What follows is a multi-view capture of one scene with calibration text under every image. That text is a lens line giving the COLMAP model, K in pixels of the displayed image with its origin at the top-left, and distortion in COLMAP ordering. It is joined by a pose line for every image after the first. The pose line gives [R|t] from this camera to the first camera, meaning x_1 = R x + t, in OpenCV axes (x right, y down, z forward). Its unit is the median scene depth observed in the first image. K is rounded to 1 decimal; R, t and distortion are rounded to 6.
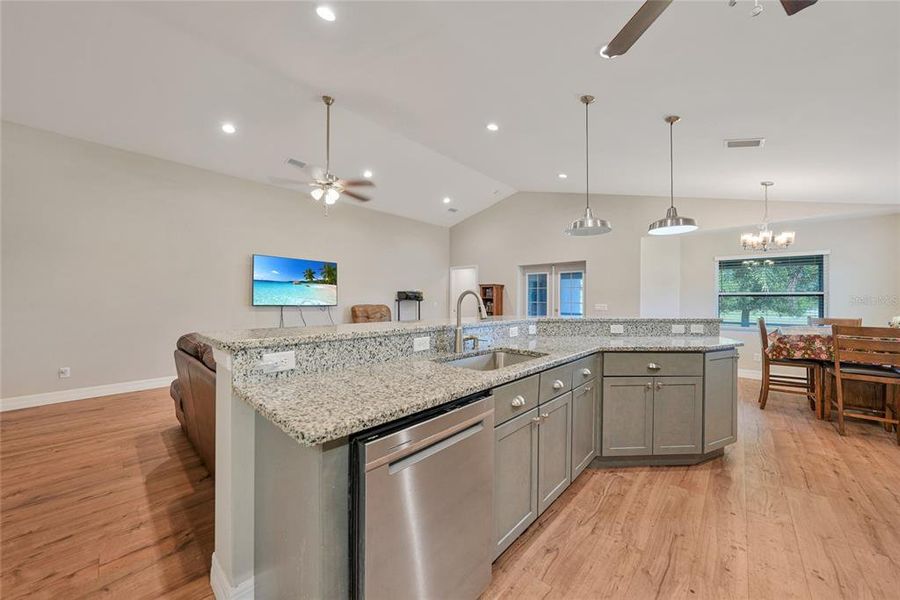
lens RADIAL K [[317.8, 0, 461.3], [0, 317.8, 294.9], [0, 0, 1]] dist [-0.011638, 0.001798]
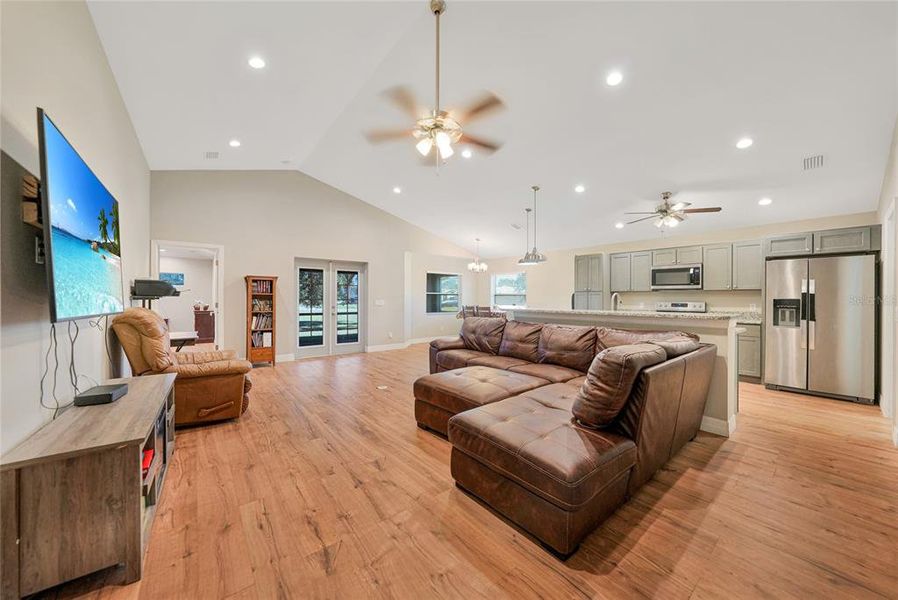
lens RADIAL K [[317.1, 0, 454.7], [0, 317.1, 298.1], [0, 0, 1]] dist [-0.011638, 0.001798]
pose [[0.156897, -0.003757, 0.987608, -2.399344], [-0.016660, 0.999840, 0.006450, 0.021399], [-0.987474, -0.017466, 0.156810, 1.908707]]
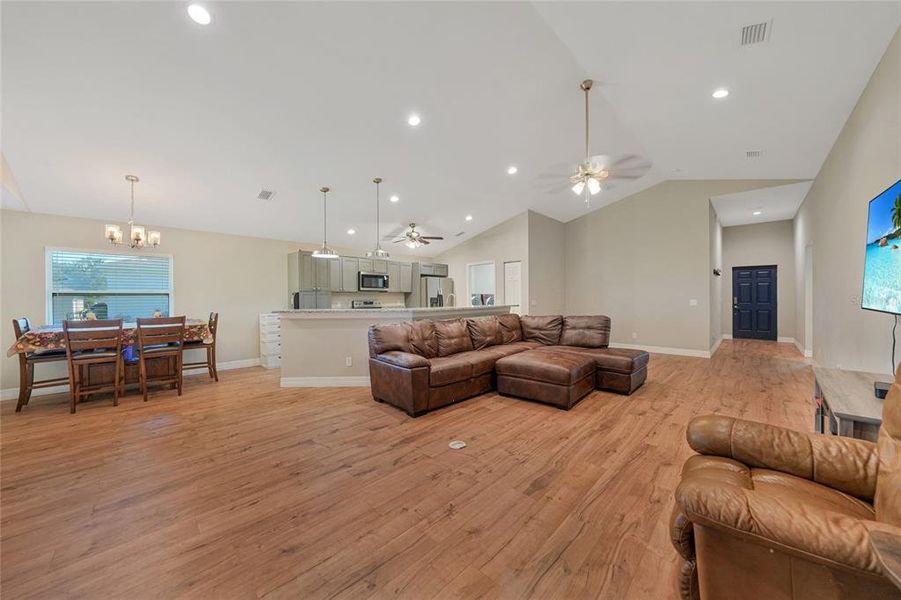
lens RADIAL K [[318.1, 0, 451.6], [0, 318.1, 294.8], [0, 0, 1]] dist [-0.011638, 0.001798]
pose [[-0.999317, 0.001261, 0.036918, -0.075439], [0.000359, 0.999701, -0.024432, 0.070028], [-0.036938, -0.024402, -0.999020, 4.371990]]
